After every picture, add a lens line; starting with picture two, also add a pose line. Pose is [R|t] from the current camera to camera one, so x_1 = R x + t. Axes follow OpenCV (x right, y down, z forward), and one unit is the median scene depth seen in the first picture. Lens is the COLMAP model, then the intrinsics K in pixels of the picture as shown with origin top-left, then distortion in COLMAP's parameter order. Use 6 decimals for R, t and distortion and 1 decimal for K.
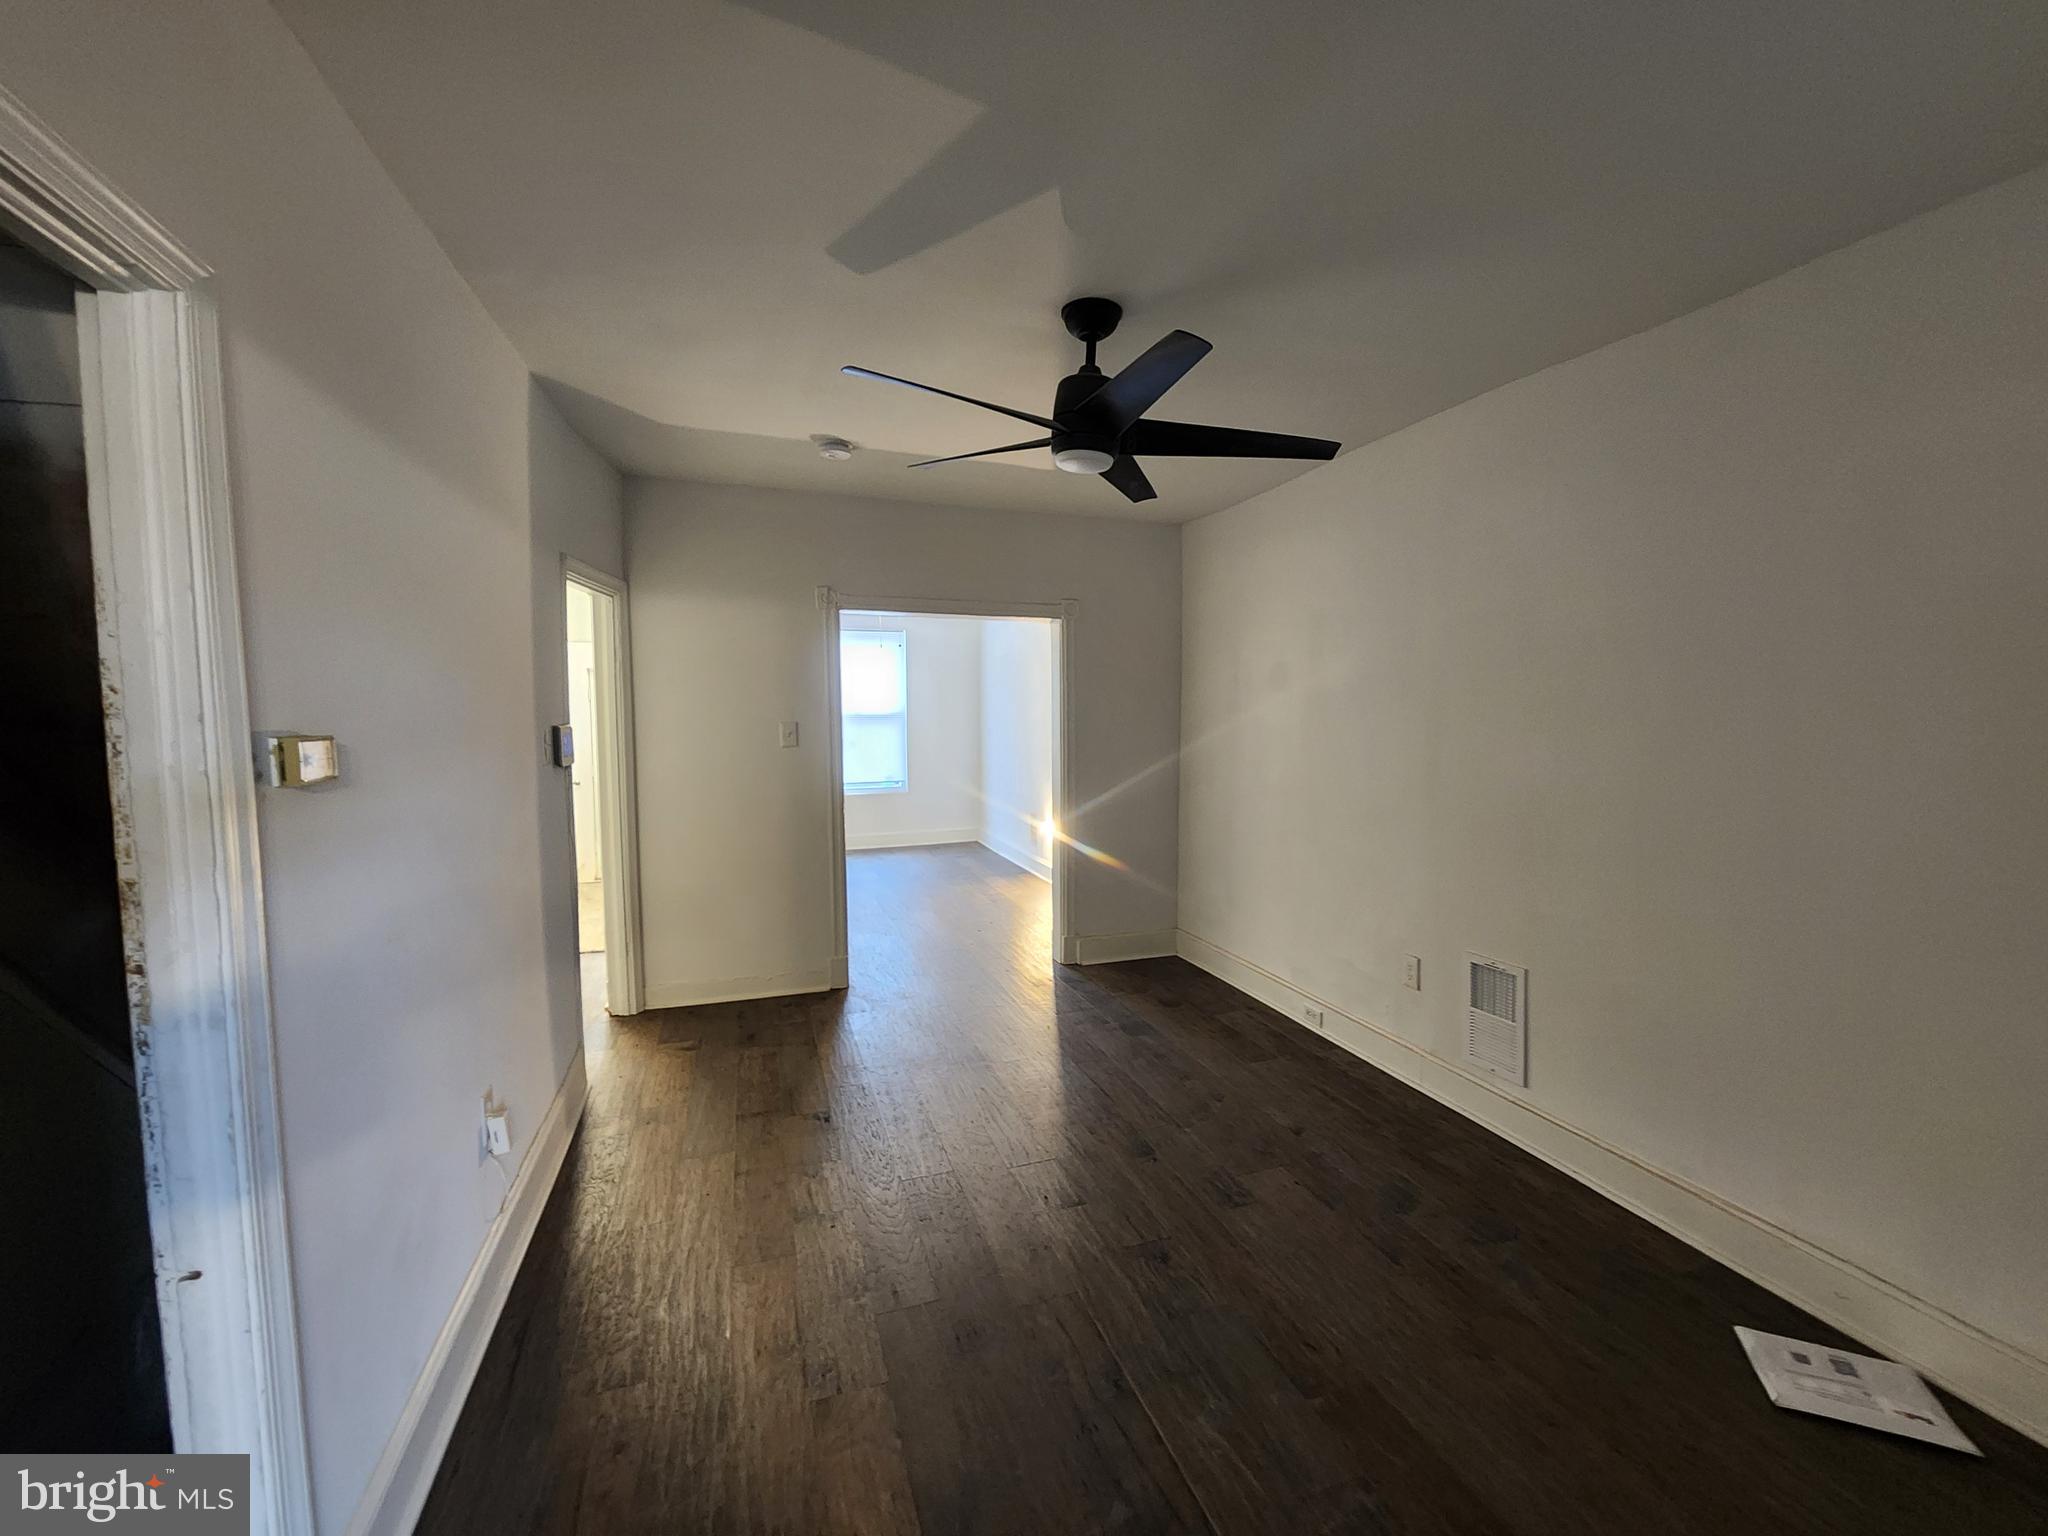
lens RADIAL K [[837.0, 0, 1025.7], [0, 837.0, 768.7], [0, 0, 1]] dist [-0.000980, -0.000670]
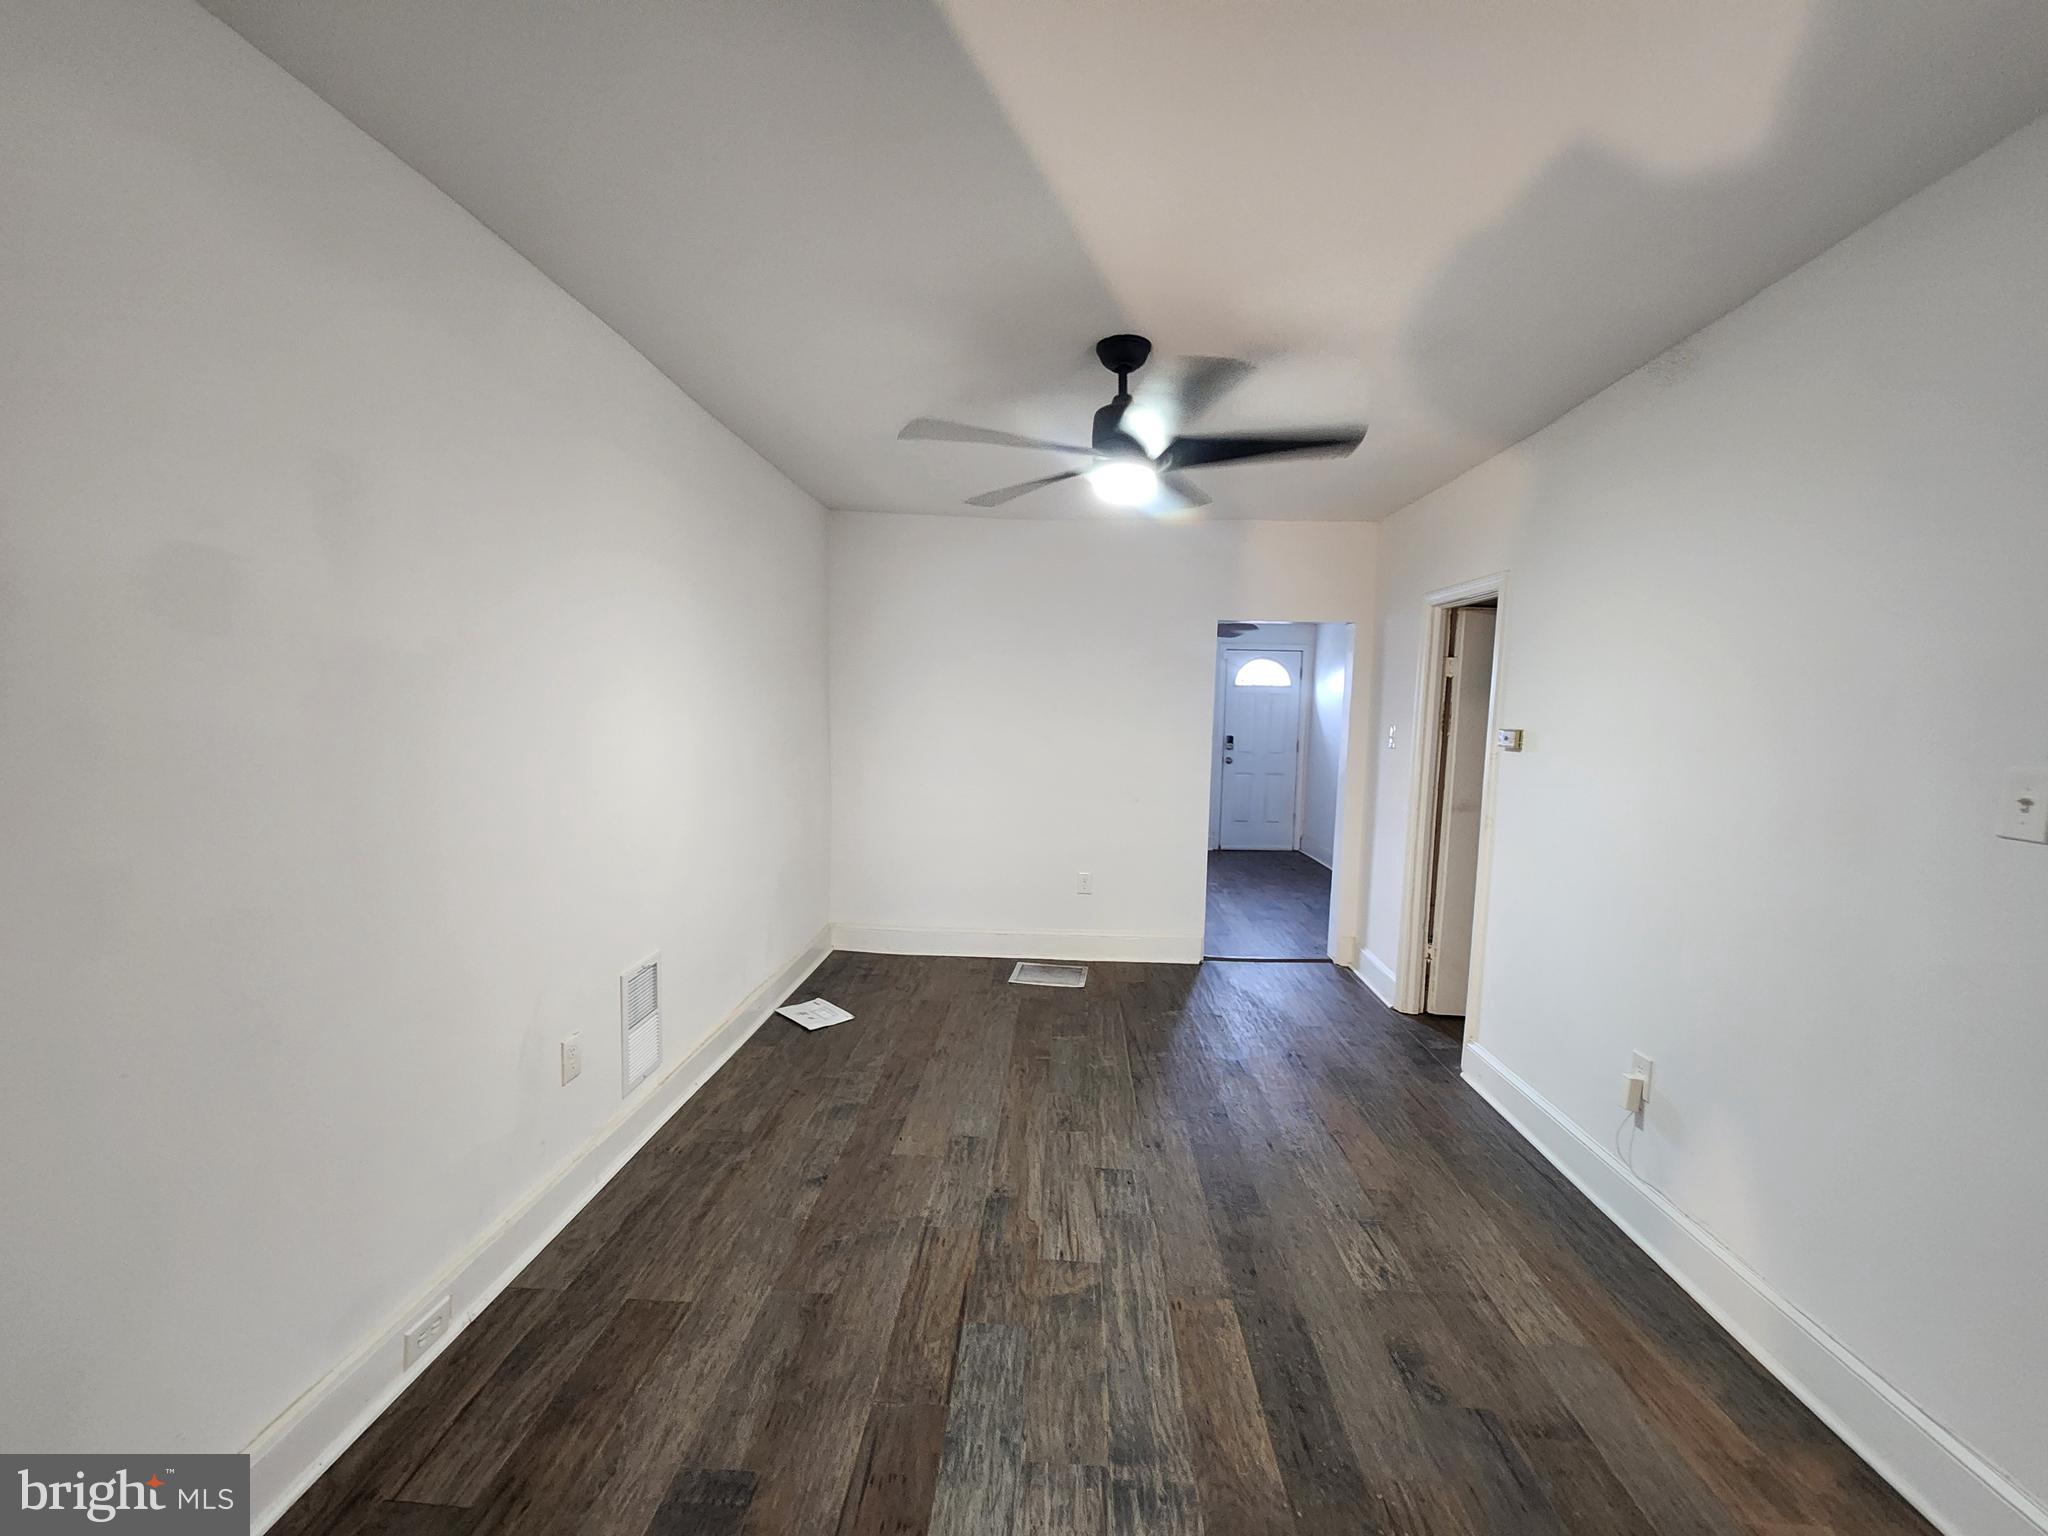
lens RADIAL K [[837.0, 0, 1026.7], [0, 837.0, 772.2], [0, 0, 1]] dist [-0.000980, -0.000670]
pose [[-0.931243, -0.049313, 0.361047, -0.201602], [0.004205, 0.989281, 0.145966, -0.138573], [-0.364375, 0.137448, -0.921053, 1.872053]]
